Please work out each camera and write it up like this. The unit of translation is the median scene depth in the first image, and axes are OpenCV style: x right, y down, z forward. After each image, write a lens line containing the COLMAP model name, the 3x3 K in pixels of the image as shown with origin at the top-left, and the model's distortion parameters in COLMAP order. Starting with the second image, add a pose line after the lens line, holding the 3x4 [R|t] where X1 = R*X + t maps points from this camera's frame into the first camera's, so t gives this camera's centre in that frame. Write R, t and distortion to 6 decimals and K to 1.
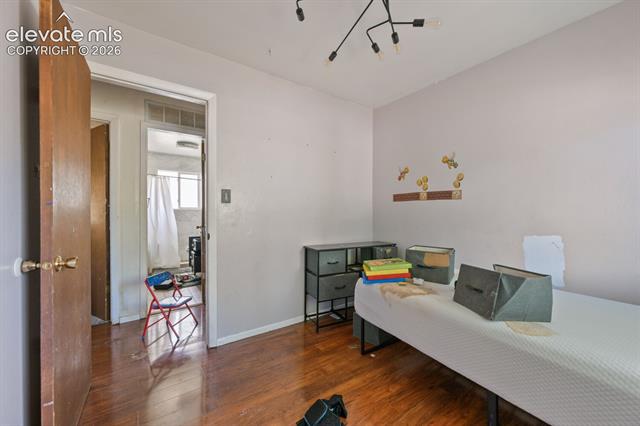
lens RADIAL K [[255.3, 0, 321.2], [0, 255.3, 213.6], [0, 0, 1]] dist [0.003867, -0.000465]
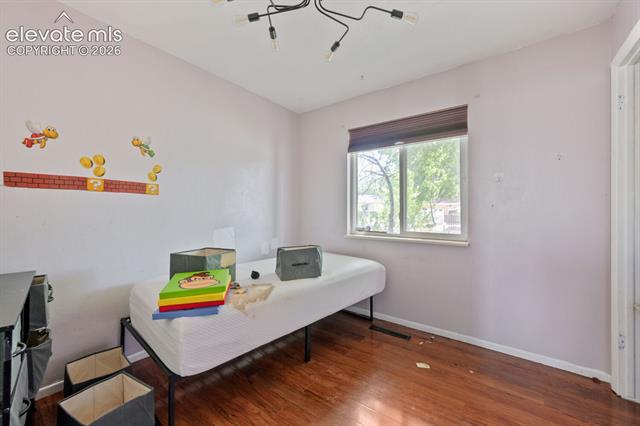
lens RADIAL K [[255.3, 0, 318.5], [0, 255.3, 211.7], [0, 0, 1]] dist [0.003867, -0.000465]
pose [[-0.294851, -0.000339, 0.955543, -0.446189], [-0.000142, 1.000000, 0.000311, -0.000010], [-0.955543, -0.000044, -0.294851, 0.741389]]
